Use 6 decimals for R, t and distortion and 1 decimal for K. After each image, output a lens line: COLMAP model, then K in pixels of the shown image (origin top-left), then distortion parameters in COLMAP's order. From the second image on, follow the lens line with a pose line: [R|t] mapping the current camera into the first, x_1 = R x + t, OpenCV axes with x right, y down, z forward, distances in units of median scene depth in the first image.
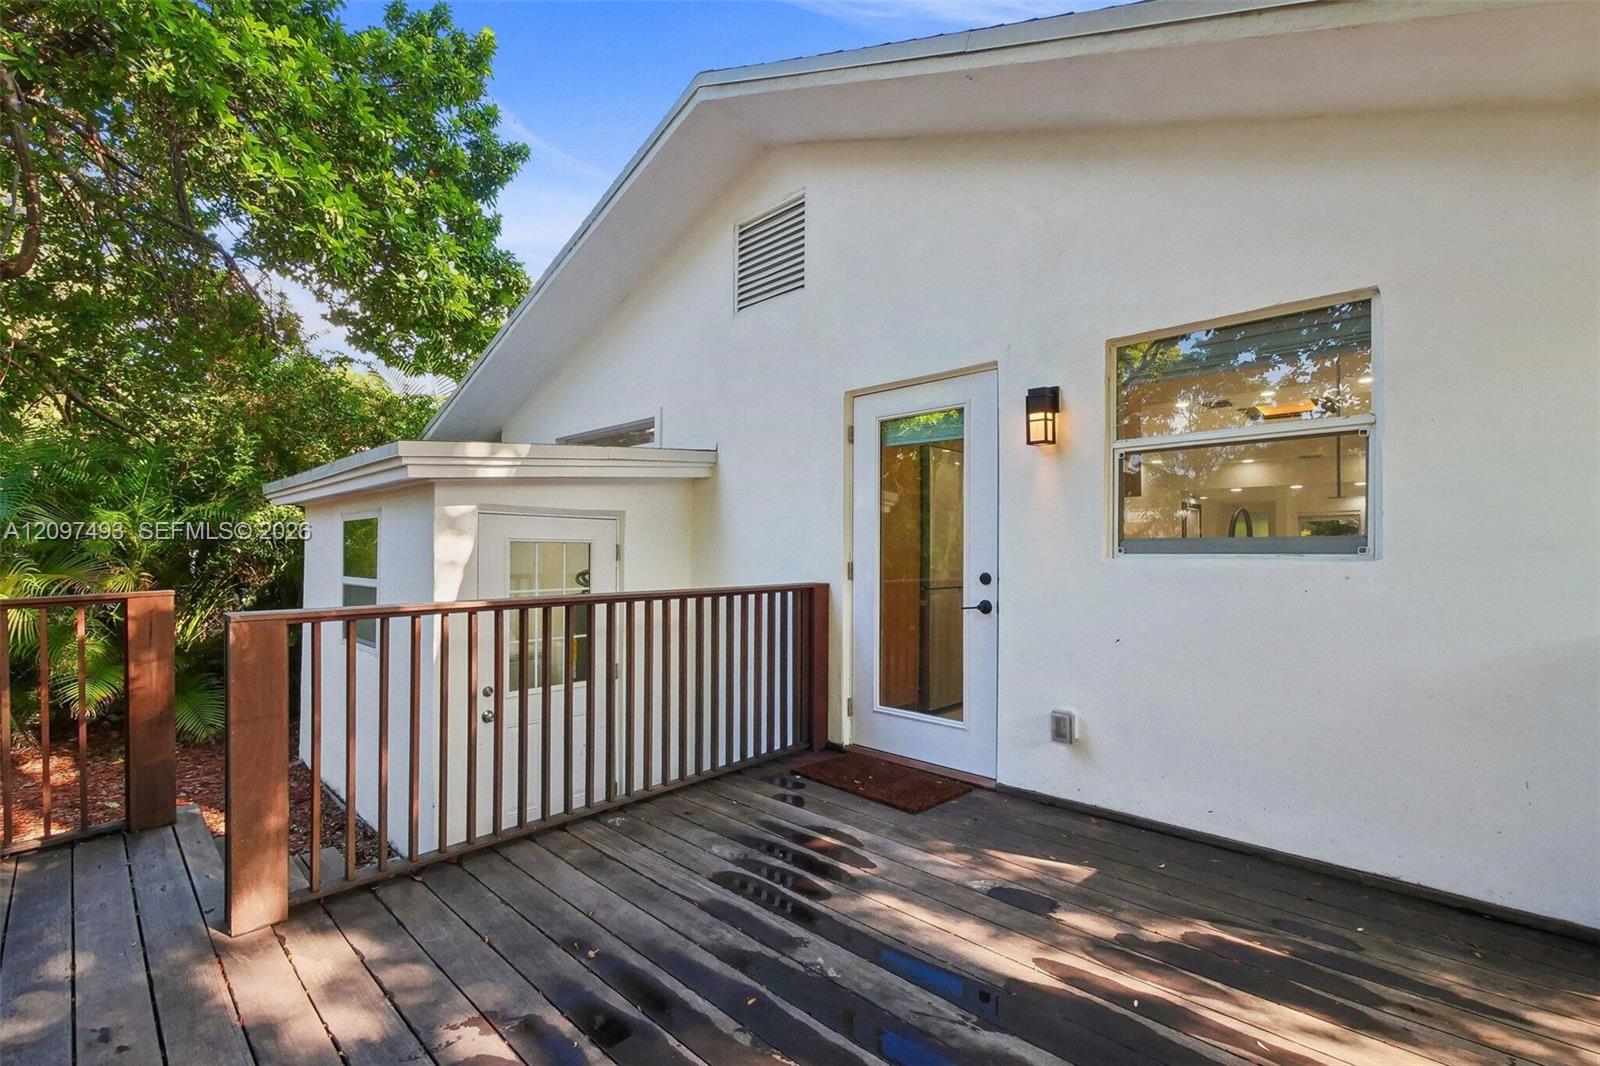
lens RADIAL K [[701.4, 0, 798.6], [0, 701.4, 544.4], [0, 0, 1]] dist [0.002207, 0.000260]
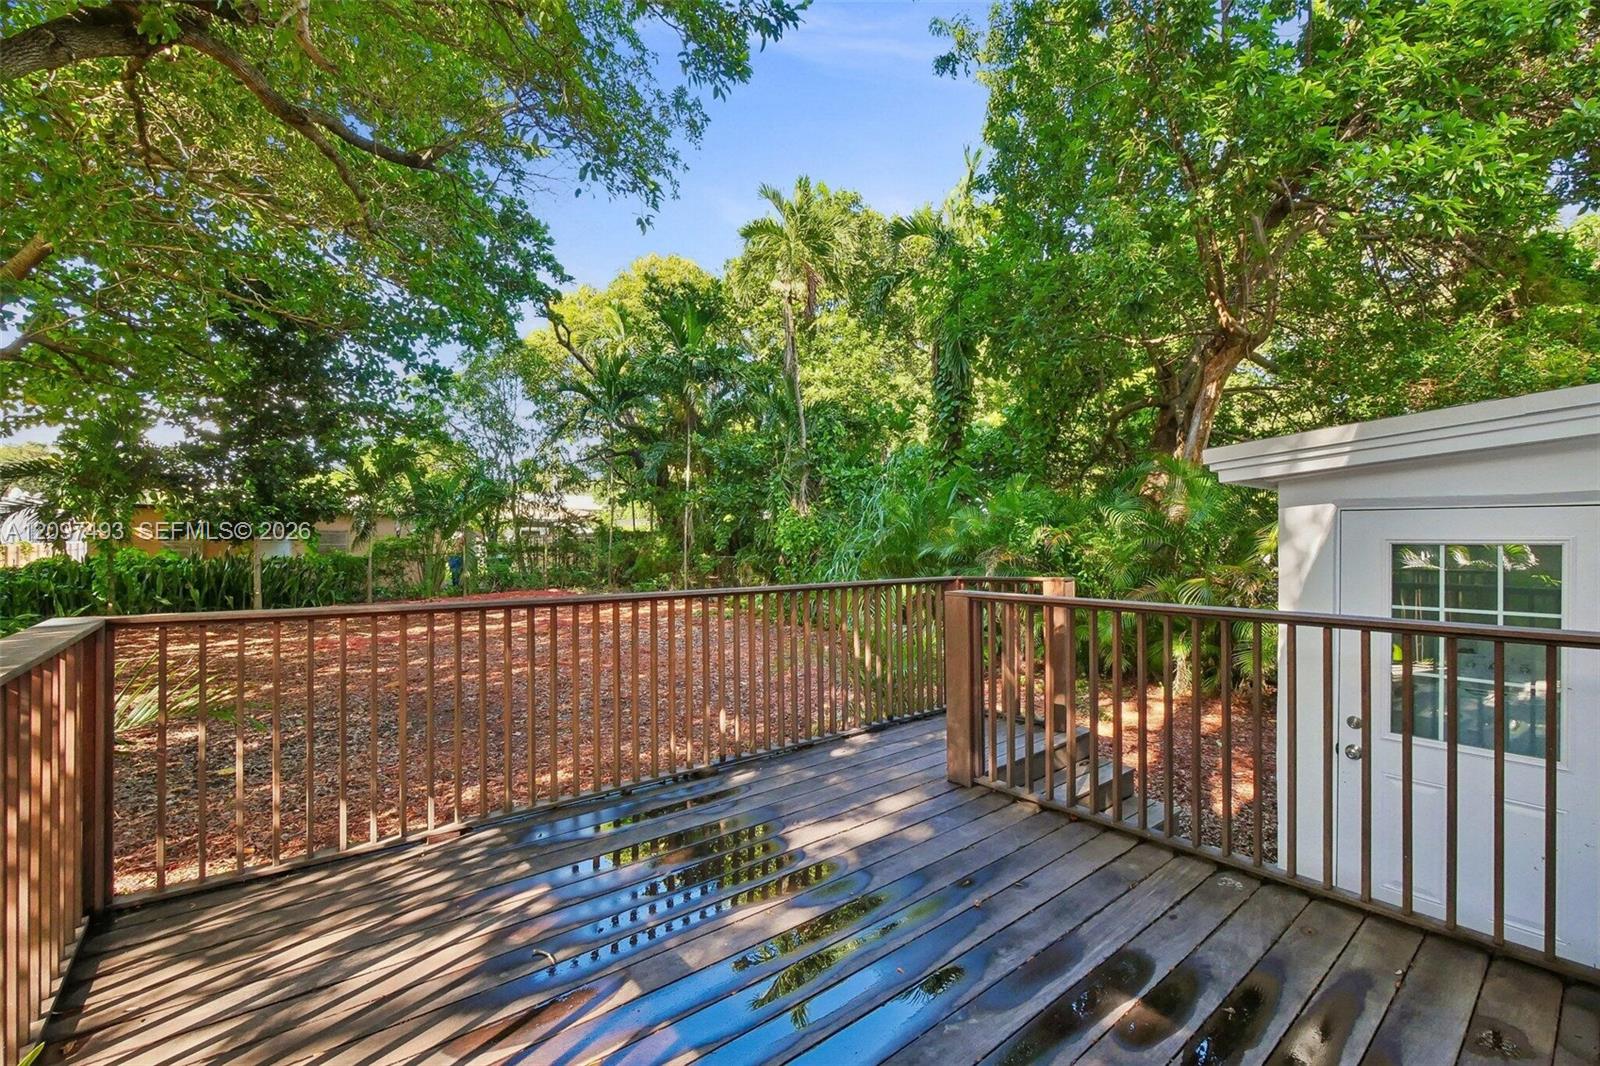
lens RADIAL K [[701.4, 0, 804.1], [0, 701.4, 538.2], [0, 0, 1]] dist [0.002207, 0.000260]
pose [[-0.155409, -0.006360, -0.987830, 0.494485], [0.003602, 0.999969, -0.007005, -0.007846], [0.987844, -0.004647, -0.155381, 0.479902]]
